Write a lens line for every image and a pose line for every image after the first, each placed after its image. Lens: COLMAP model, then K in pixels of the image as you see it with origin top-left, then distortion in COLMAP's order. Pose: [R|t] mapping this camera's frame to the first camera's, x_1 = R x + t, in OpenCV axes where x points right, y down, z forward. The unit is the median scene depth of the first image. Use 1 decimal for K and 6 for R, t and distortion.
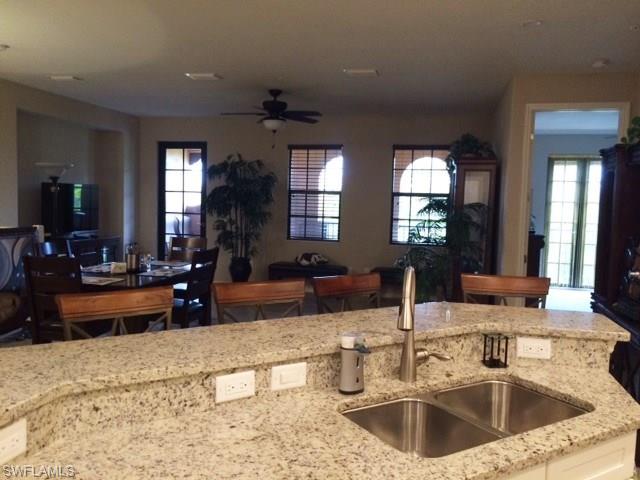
lens RADIAL K [[520.0, 0, 320.0], [0, 520.0, 240.0], [0, 0, 1]] dist [0.009260, 0.002765]
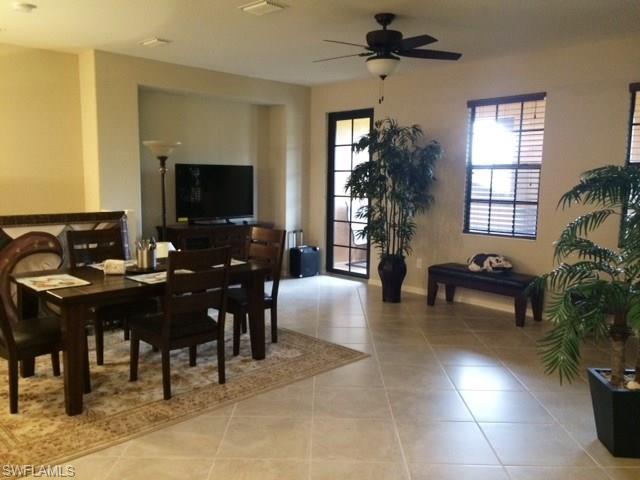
lens RADIAL K [[520.0, 0, 320.0], [0, 520.0, 240.0], [0, 0, 1]] dist [0.009260, 0.002765]
pose [[0.841213, 0.048529, -0.538521, 0.170708], [-0.030098, 0.998623, 0.042975, -0.017412], [0.539865, -0.019942, 0.841515, 0.293983]]
